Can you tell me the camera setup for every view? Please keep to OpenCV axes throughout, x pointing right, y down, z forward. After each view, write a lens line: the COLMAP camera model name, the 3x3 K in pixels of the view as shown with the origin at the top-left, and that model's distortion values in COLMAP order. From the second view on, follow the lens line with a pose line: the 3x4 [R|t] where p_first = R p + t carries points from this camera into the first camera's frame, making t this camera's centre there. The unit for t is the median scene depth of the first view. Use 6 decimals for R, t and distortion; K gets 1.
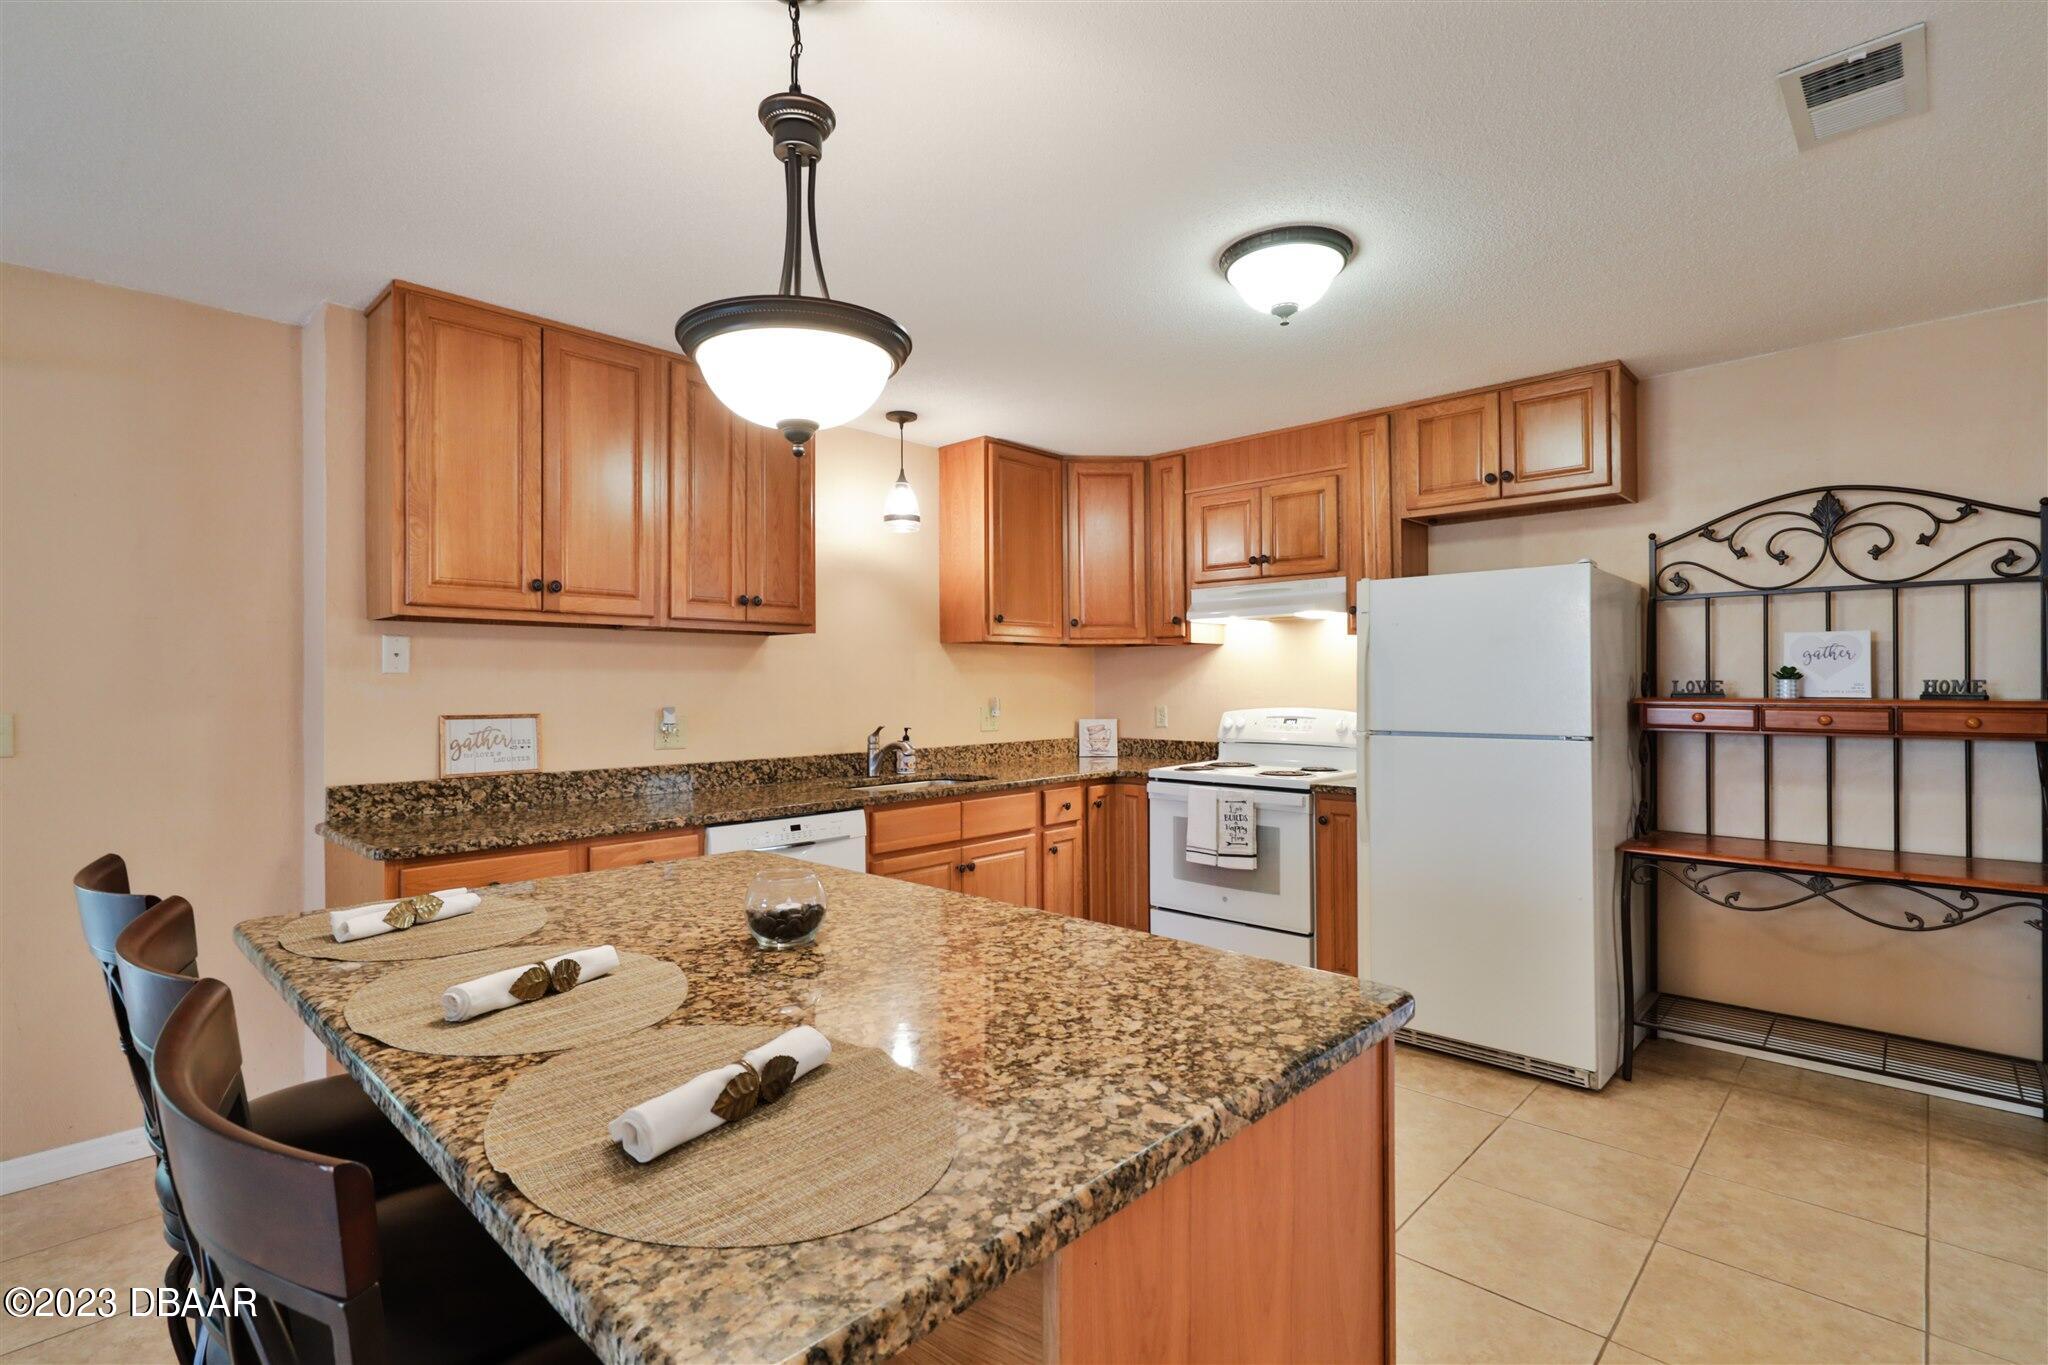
lens RADIAL K [[965.1, 0, 1023.6], [0, 965.1, 678.3], [0, 0, 1]] dist [0.001765, 0.000530]
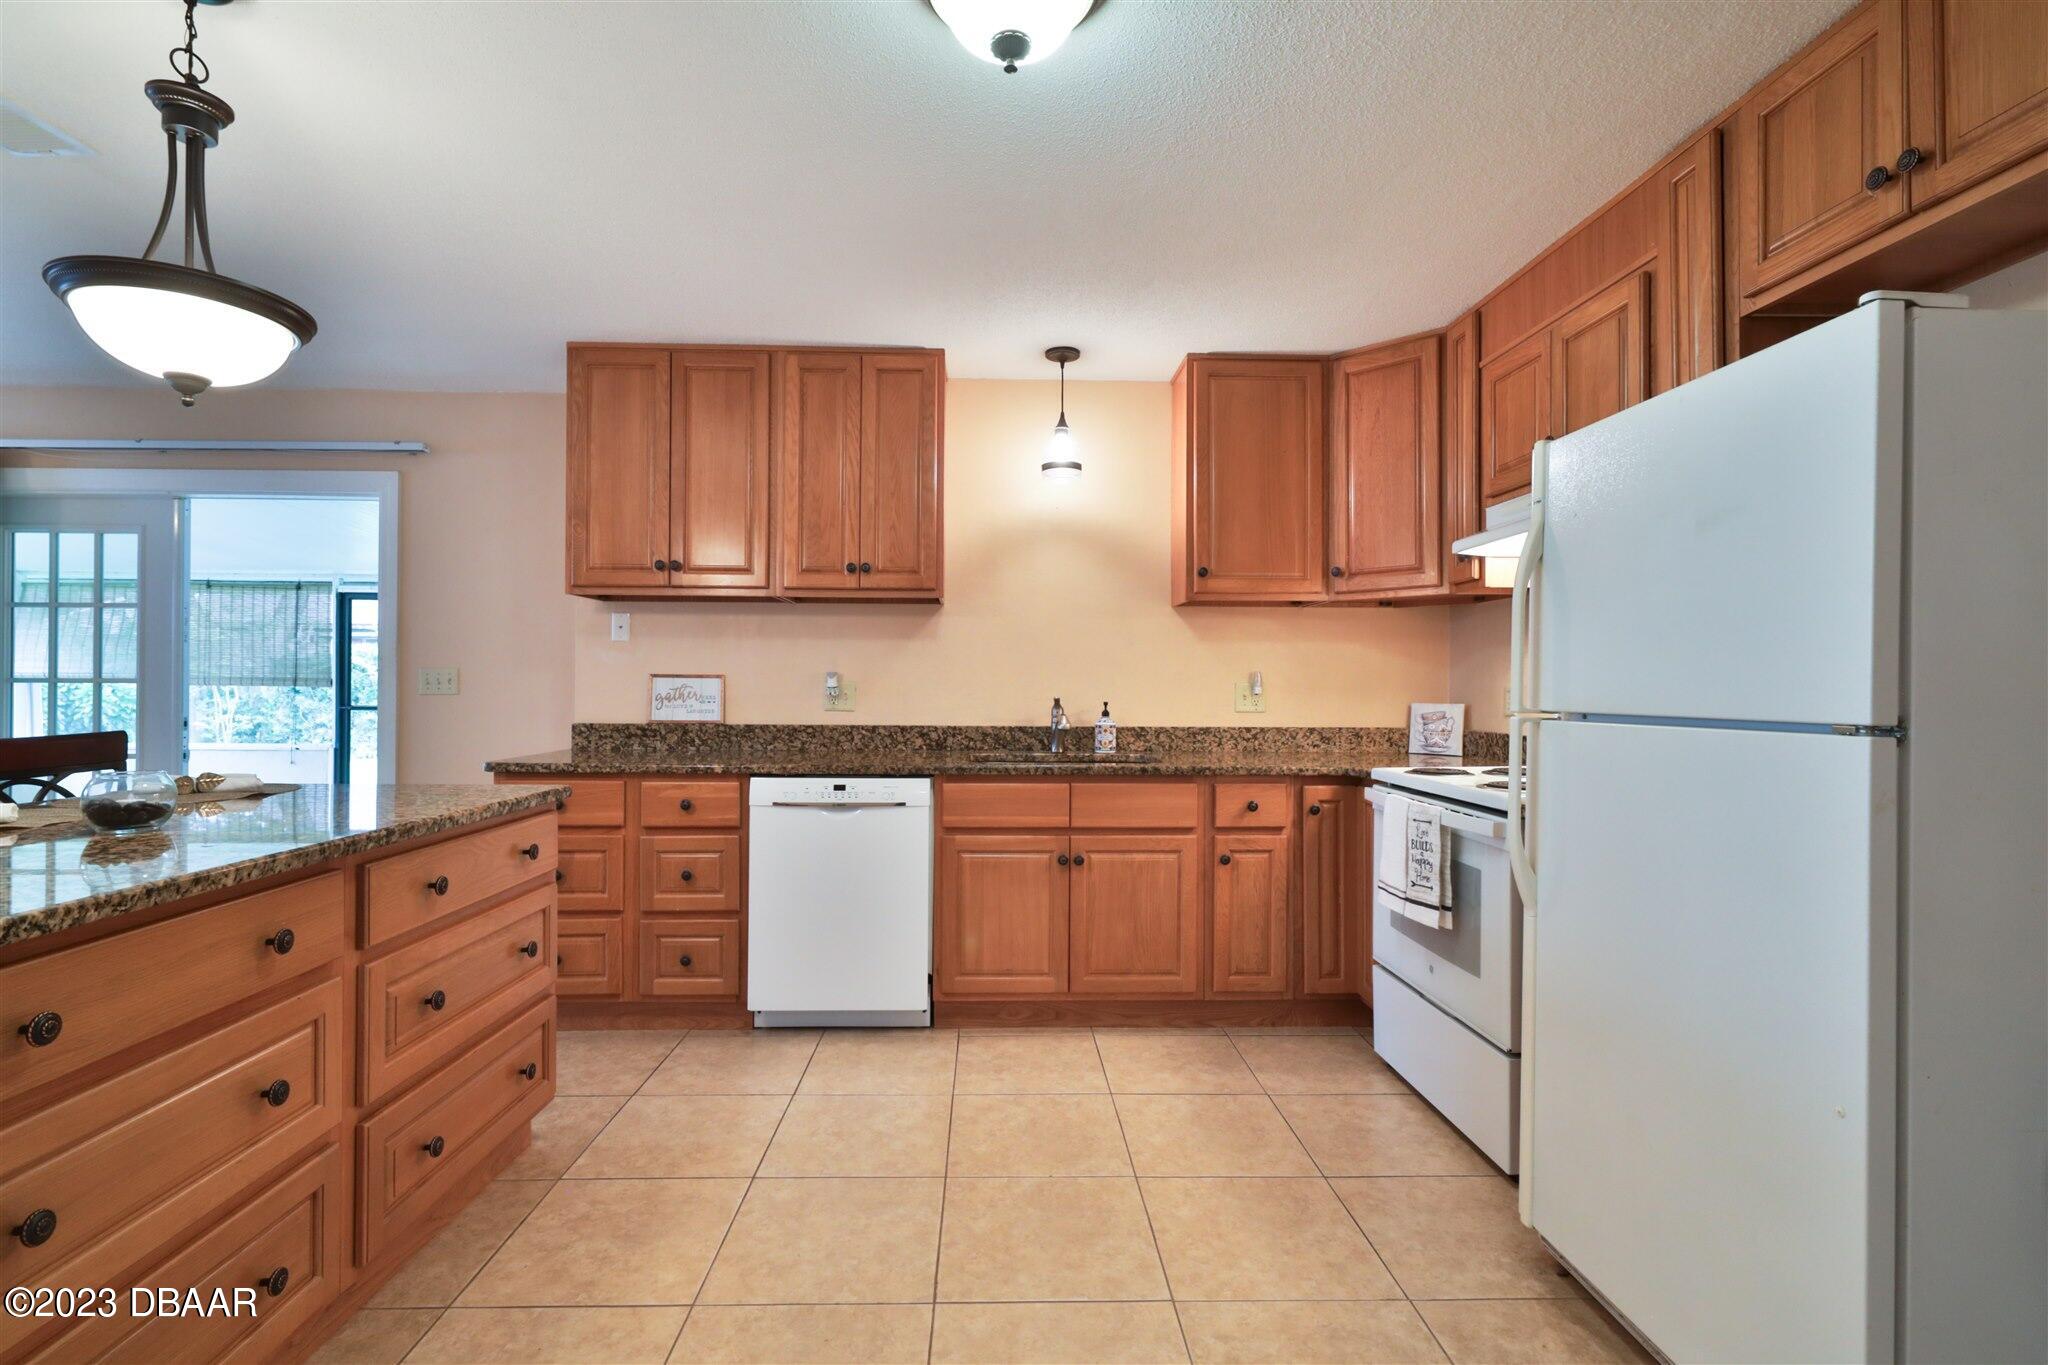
lens RADIAL K [[937.1, 0, 1008.2], [0, 937.1, 683.9], [0, 0, 1]] dist [0.000442, 0.000242]
pose [[0.701777, 0.007111, -0.712361, 0.542344], [-0.003825, 0.999973, 0.006215, 0.036772], [0.712386, -0.001637, 0.701786, 0.406977]]
